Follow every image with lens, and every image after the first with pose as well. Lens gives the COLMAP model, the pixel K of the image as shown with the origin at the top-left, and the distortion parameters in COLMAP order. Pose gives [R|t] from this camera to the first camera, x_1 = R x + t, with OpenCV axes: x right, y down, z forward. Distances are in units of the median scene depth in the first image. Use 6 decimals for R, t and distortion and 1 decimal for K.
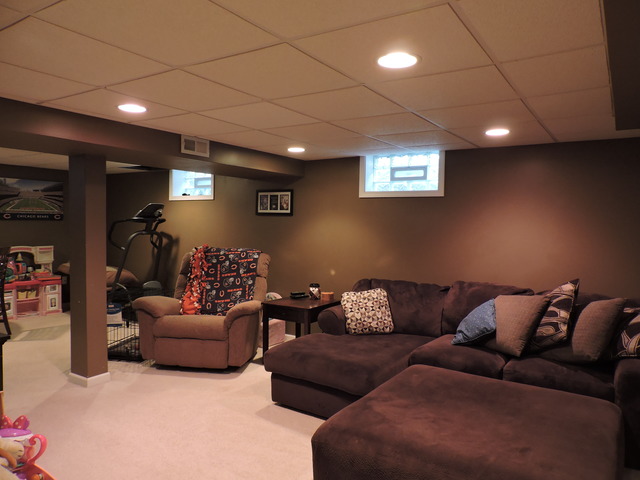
lens RADIAL K [[453.3, 0, 320.2], [0, 453.3, 239.3], [0, 0, 1]] dist [-0.019232, 0.001558]
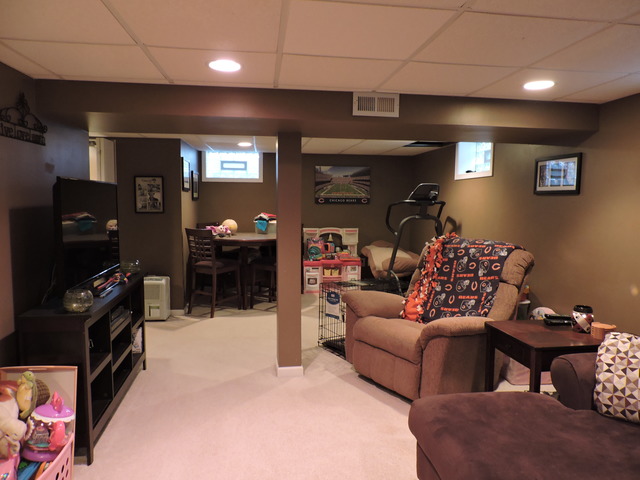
lens RADIAL K [[453.3, 0, 318.3], [0, 453.3, 241.2], [0, 0, 1]] dist [-0.019232, 0.001558]
pose [[0.661419, 0.054404, -0.748041, 0.190478], [-0.025414, 0.998419, 0.050143, -0.008915], [0.749586, -0.014155, 0.661755, 0.329172]]
